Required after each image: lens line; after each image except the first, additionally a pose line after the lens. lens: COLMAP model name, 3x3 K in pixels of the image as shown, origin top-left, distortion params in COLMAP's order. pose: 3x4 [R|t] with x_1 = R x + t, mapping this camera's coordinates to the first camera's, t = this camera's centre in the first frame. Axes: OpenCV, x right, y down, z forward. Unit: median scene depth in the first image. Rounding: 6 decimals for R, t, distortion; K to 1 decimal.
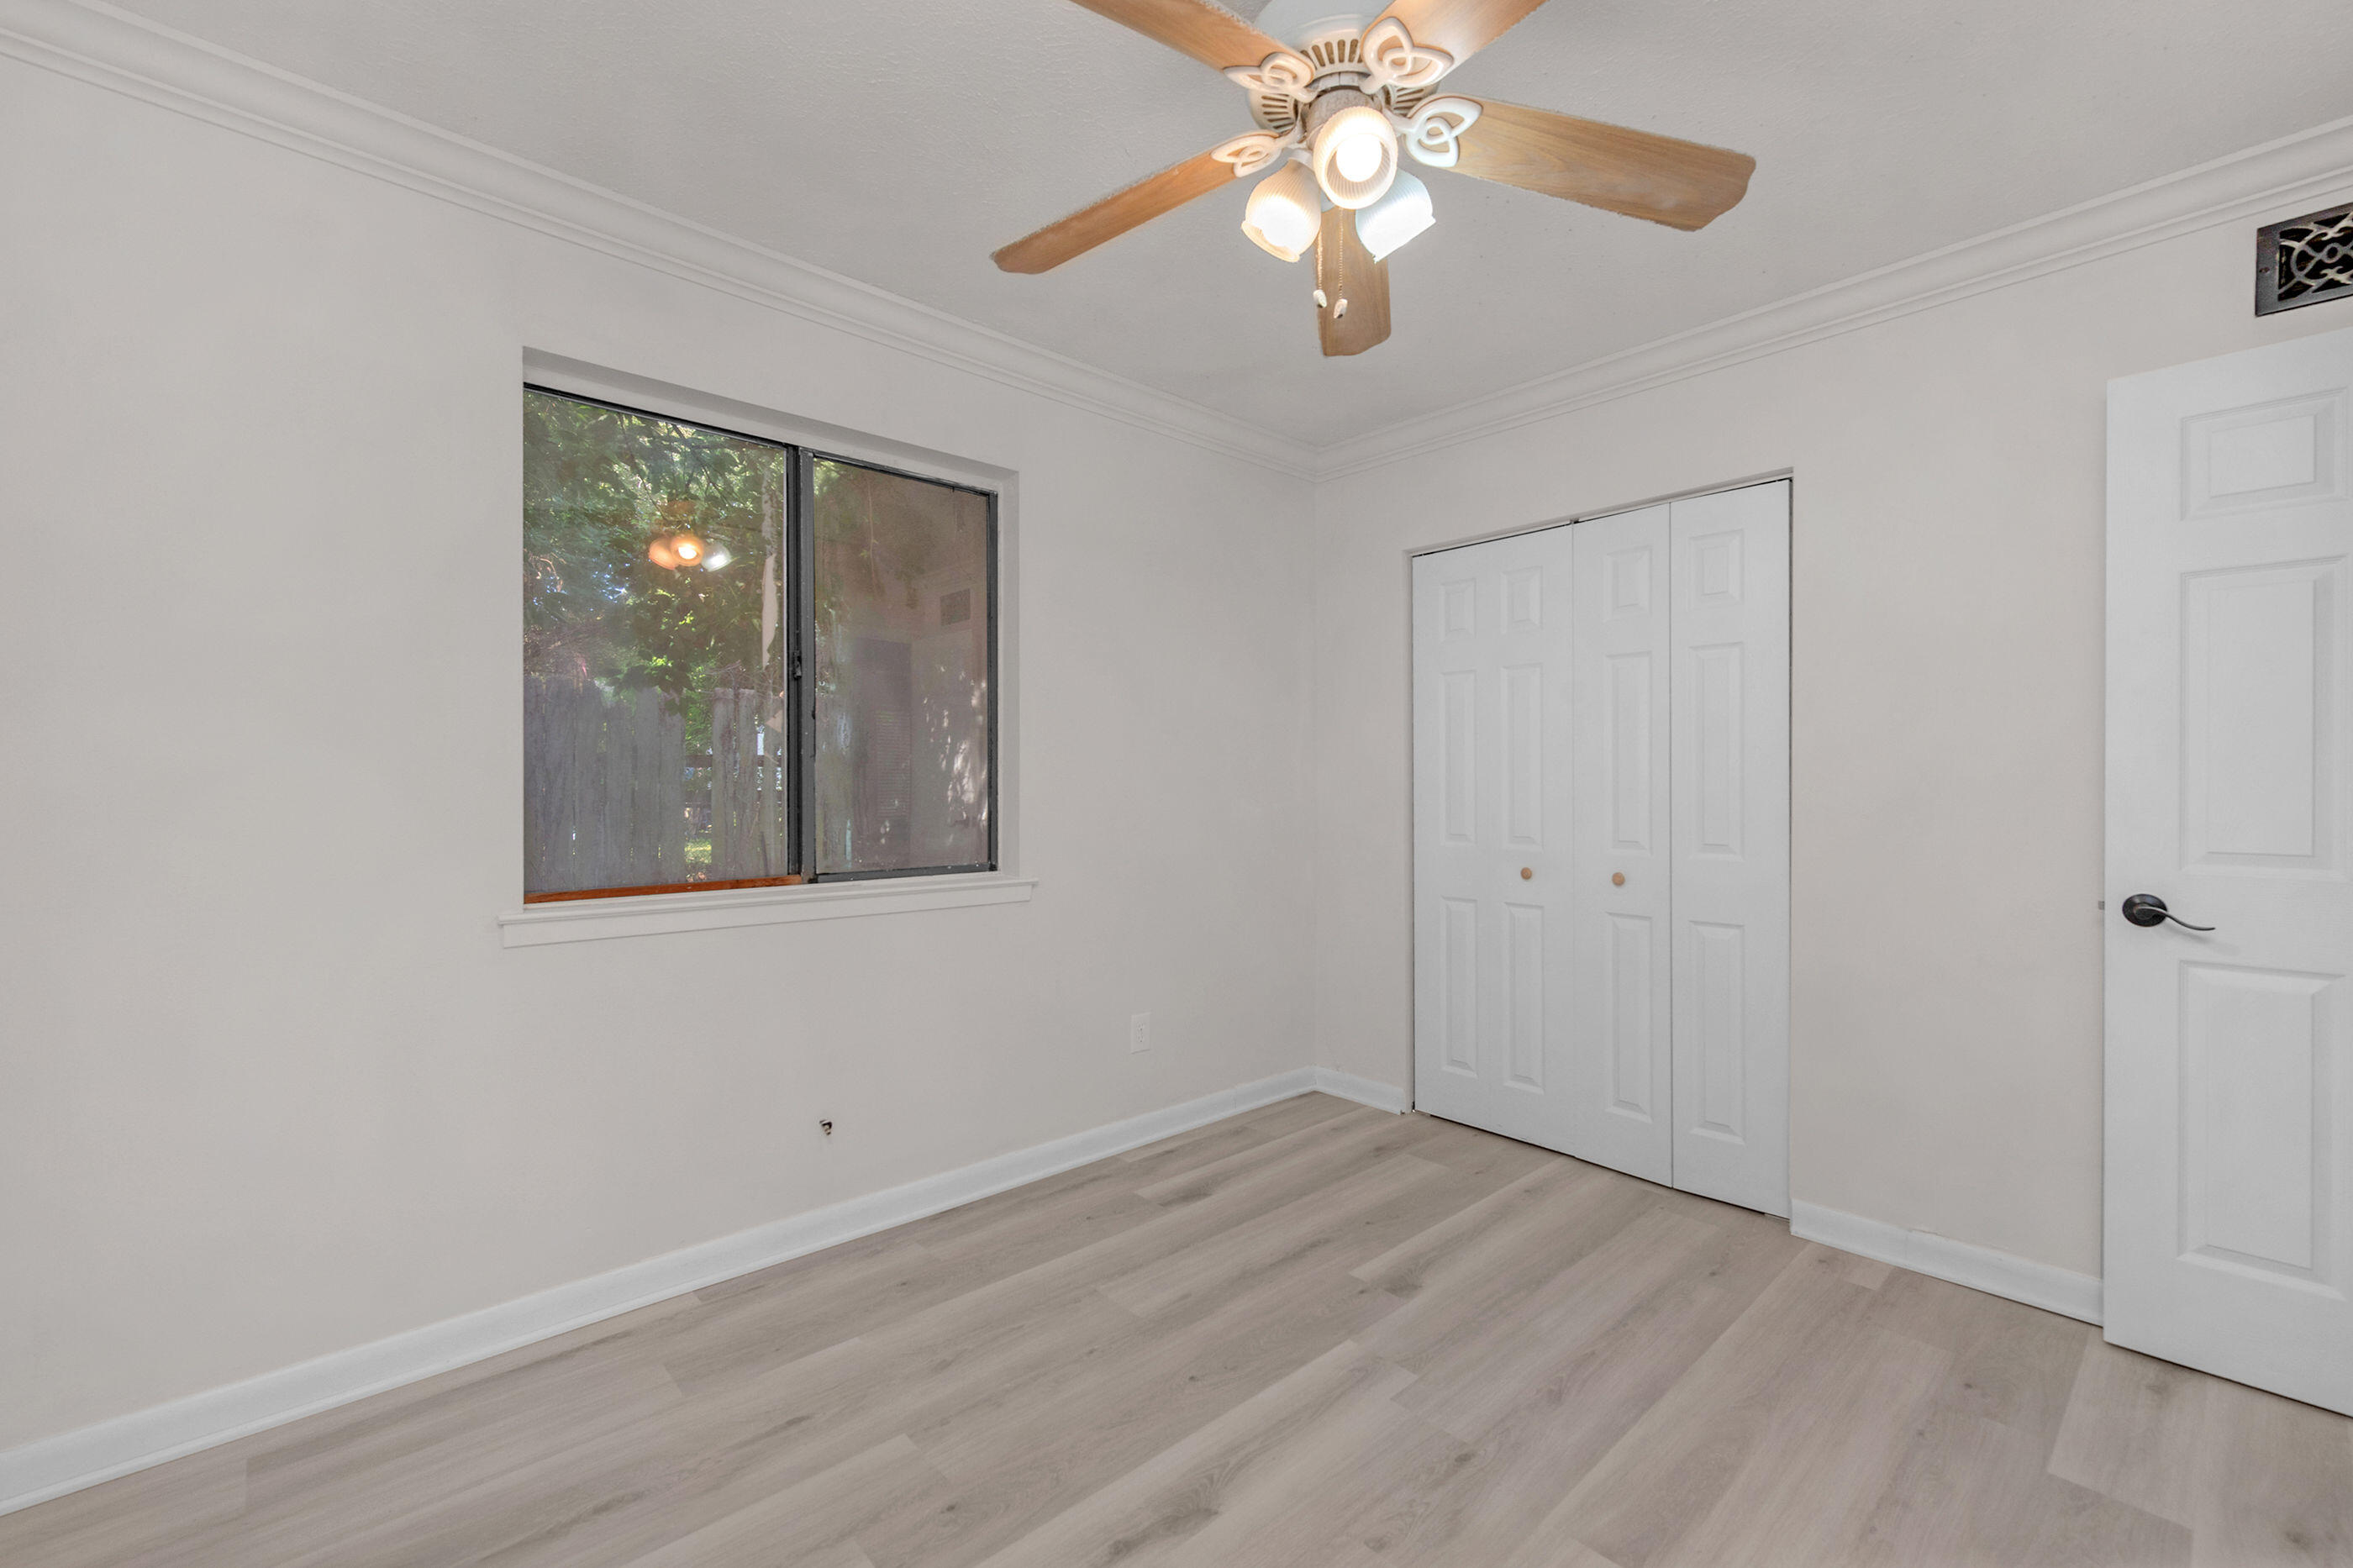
lens RADIAL K [[929.3, 0, 1198.3], [0, 929.3, 795.9], [0, 0, 1]] dist [0.001415, -0.000484]
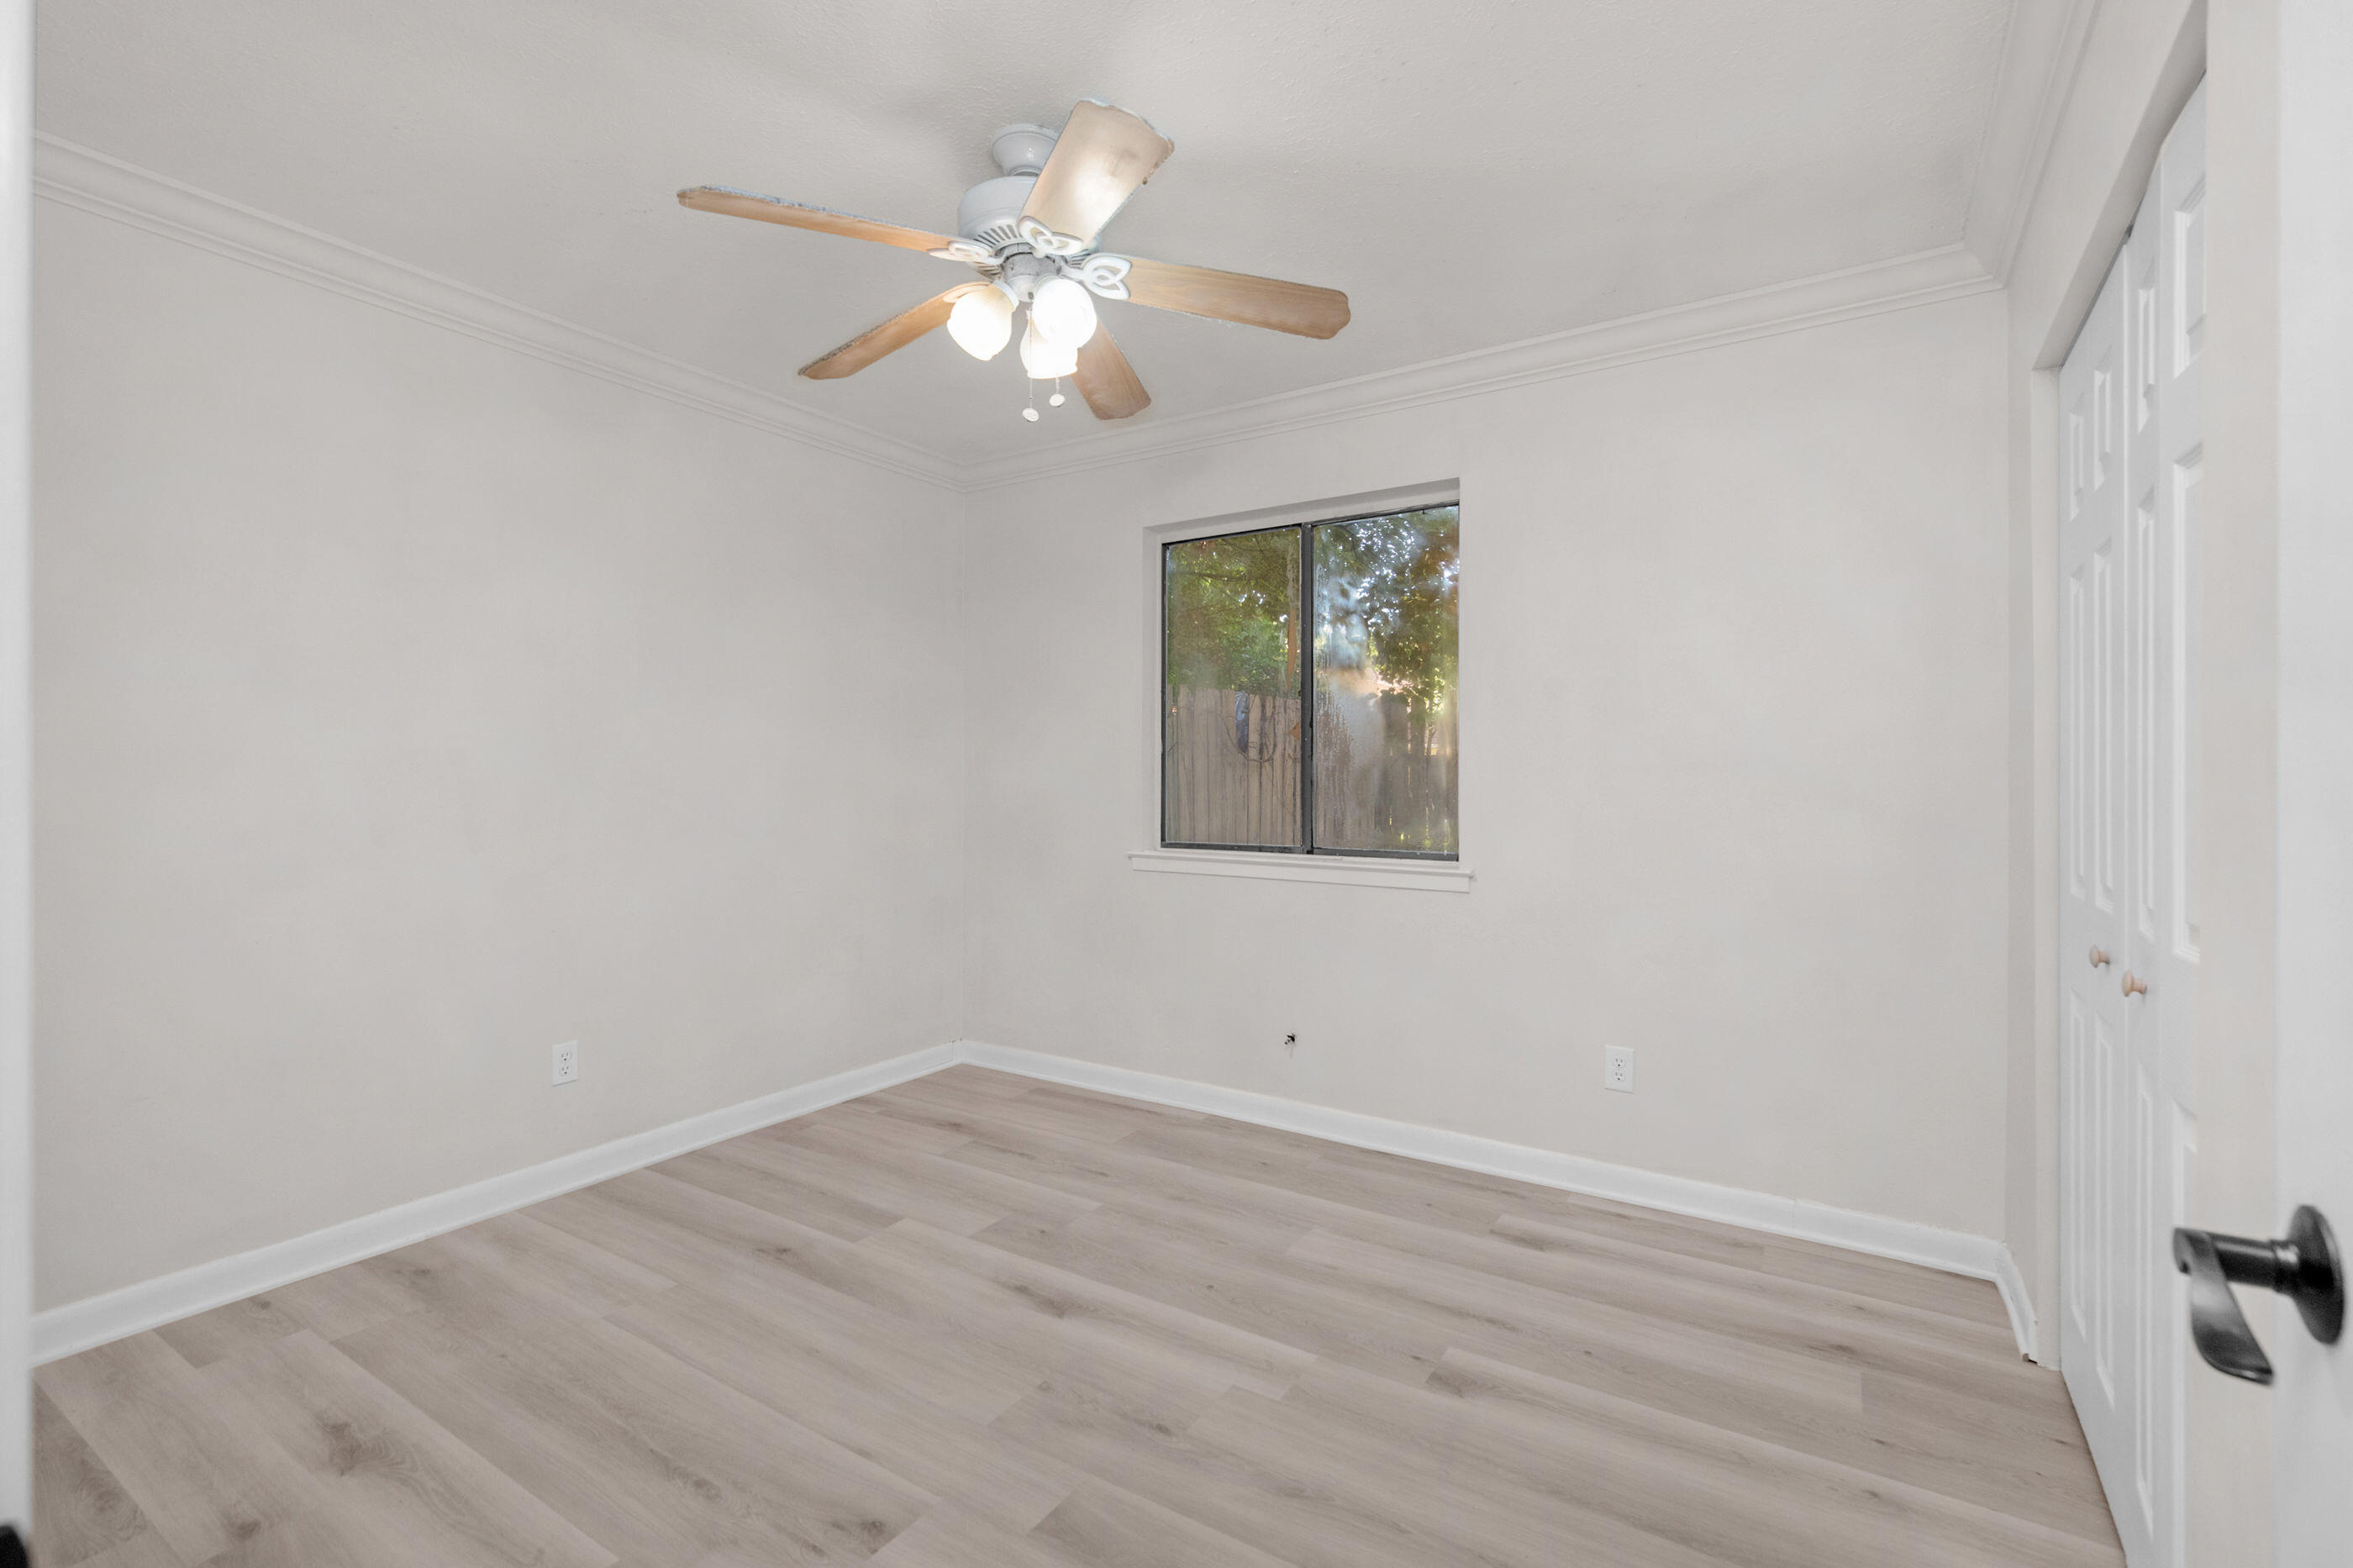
lens RADIAL K [[947.3, 0, 1183.8], [0, 947.3, 779.1], [0, 0, 1]] dist [0.002558, -0.000097]
pose [[0.312857, 0.004084, -0.949792, 0.897077], [-0.017767, 0.999841, -0.001553, -0.005957], [0.949634, 0.017361, 0.312879, 0.473032]]
